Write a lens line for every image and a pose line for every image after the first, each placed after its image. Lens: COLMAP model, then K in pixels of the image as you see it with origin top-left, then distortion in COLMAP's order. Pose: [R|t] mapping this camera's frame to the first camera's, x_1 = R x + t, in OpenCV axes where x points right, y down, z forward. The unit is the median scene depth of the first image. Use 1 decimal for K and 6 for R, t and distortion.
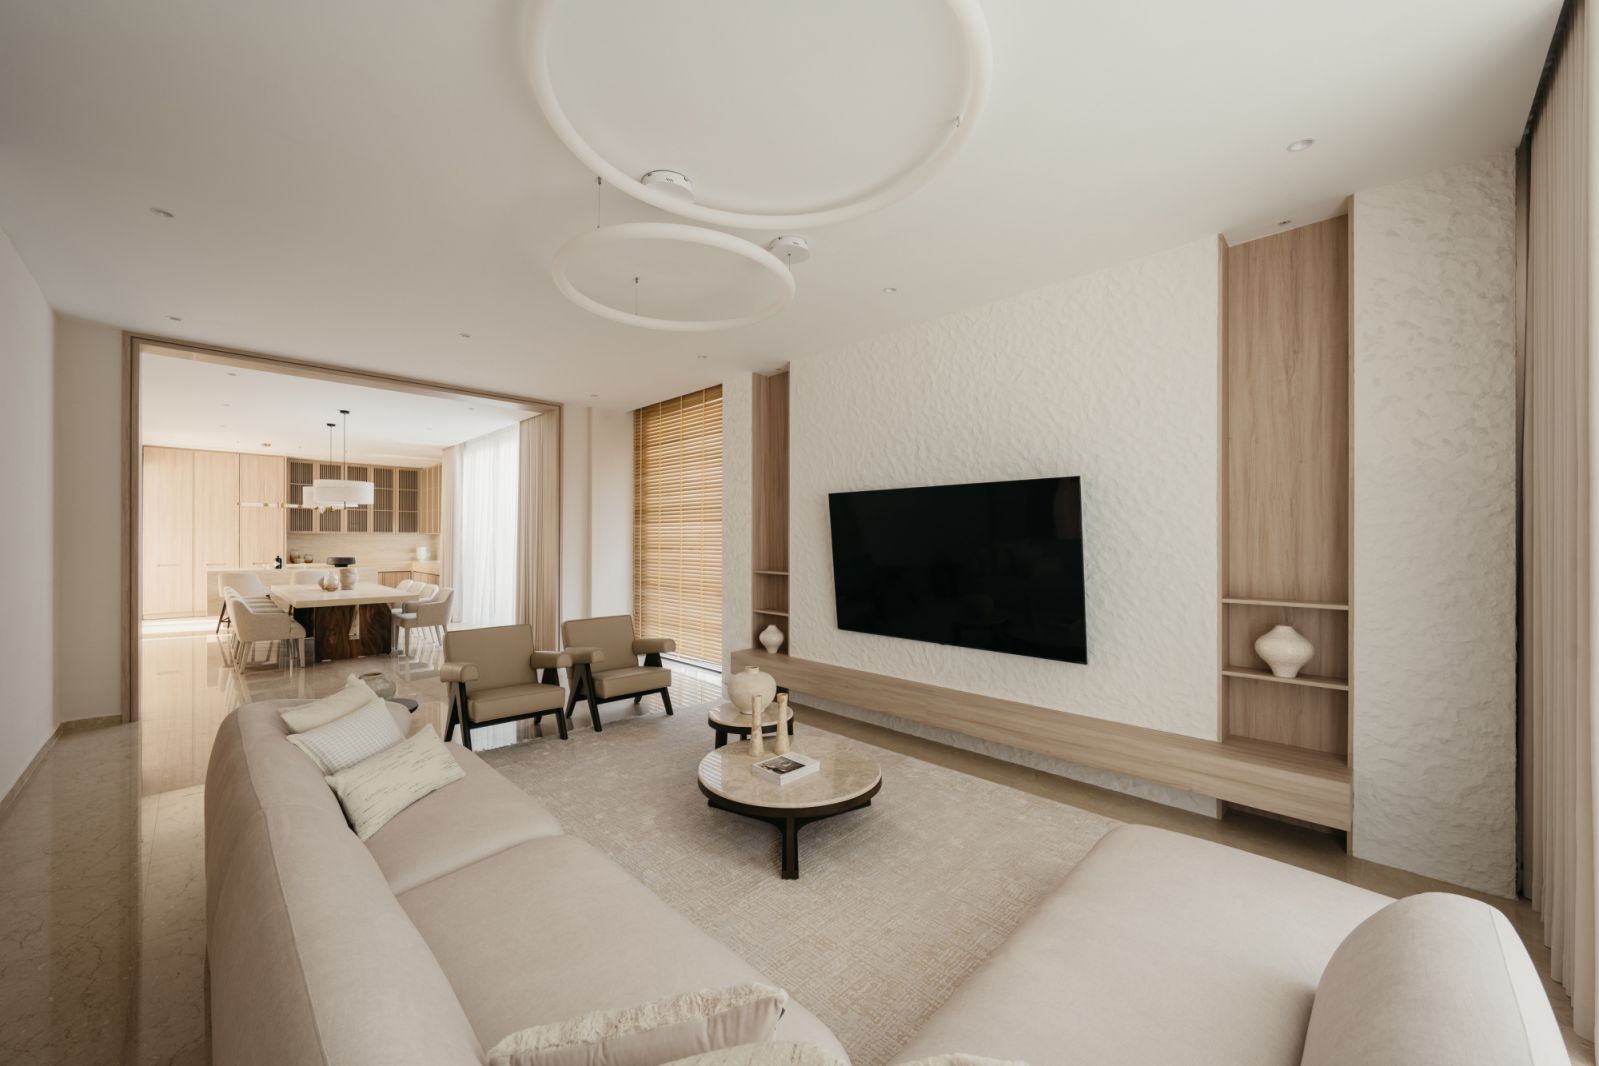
lens RADIAL K [[602.2, 0, 799.5], [0, 602.2, 533.0], [0, 0, 1]] dist [0.001024, 0.000058]
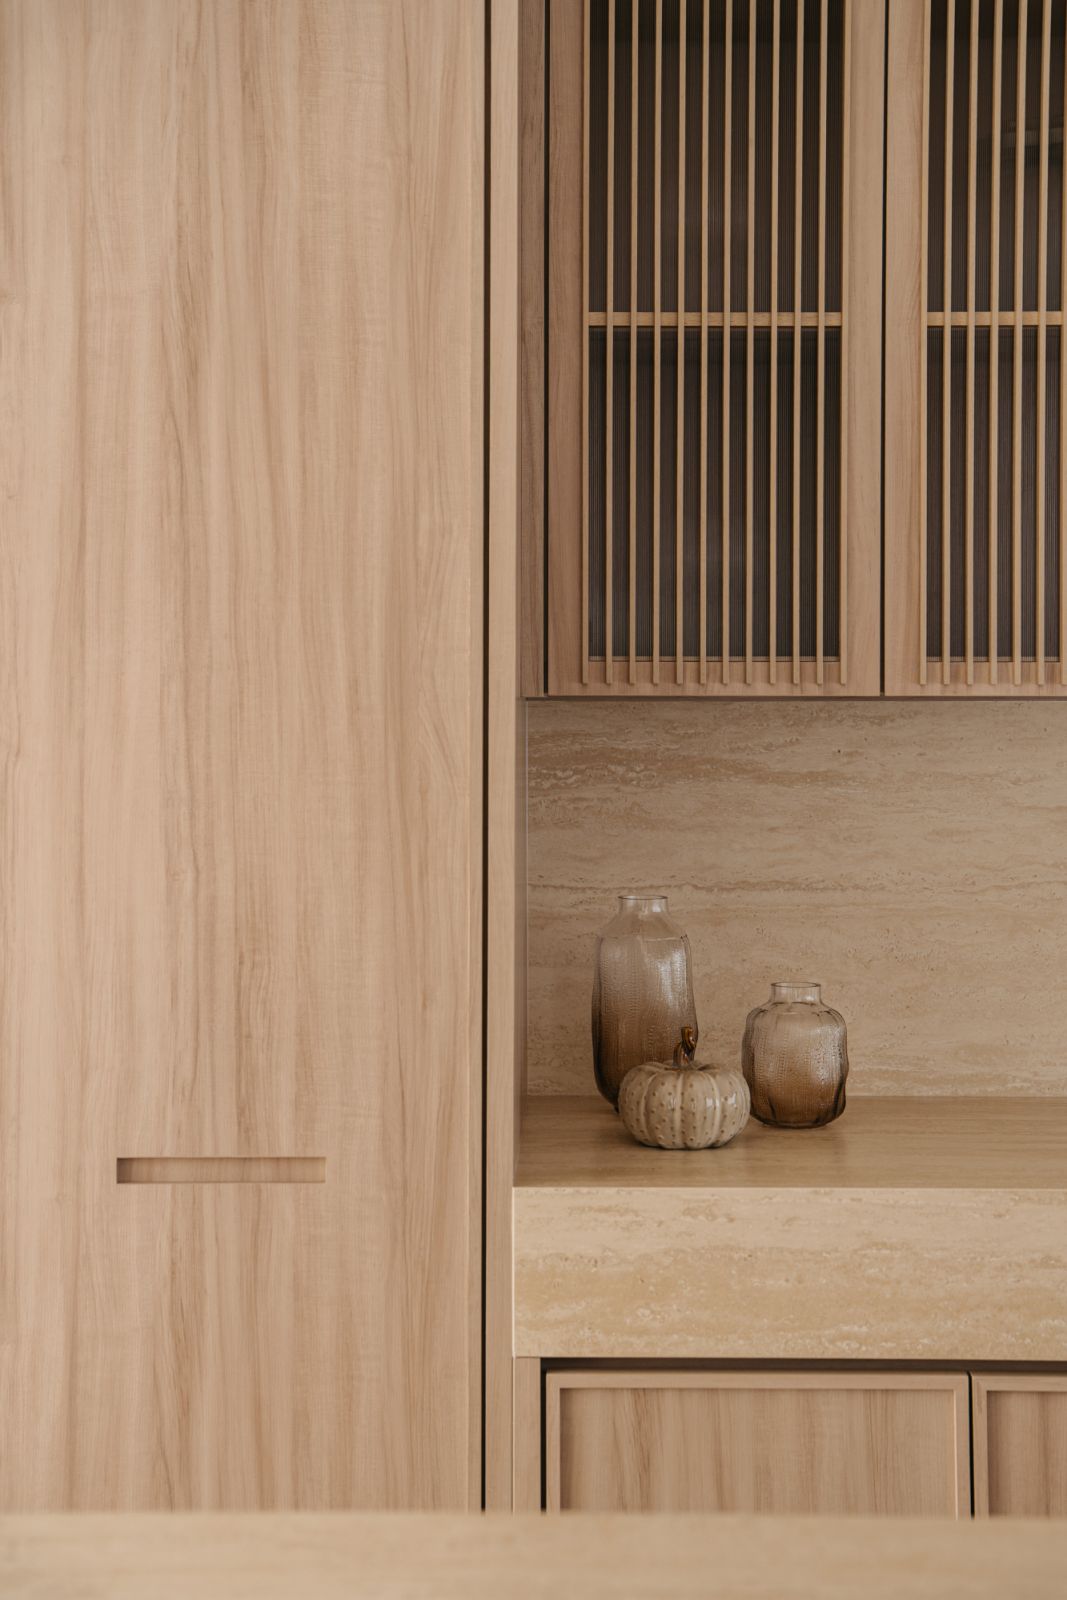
lens RADIAL K [[2438.0, 0, 536.8], [0, 2438.0, 722.9], [0, 0, 1]] dist [0.060140, 0.075920]
pose [[0.697813, -0.000824, -0.716279, -0.646484], [0.003908, 0.999989, 0.002657, 0.002481], [0.716269, -0.004653, 0.697809, 0.797752]]
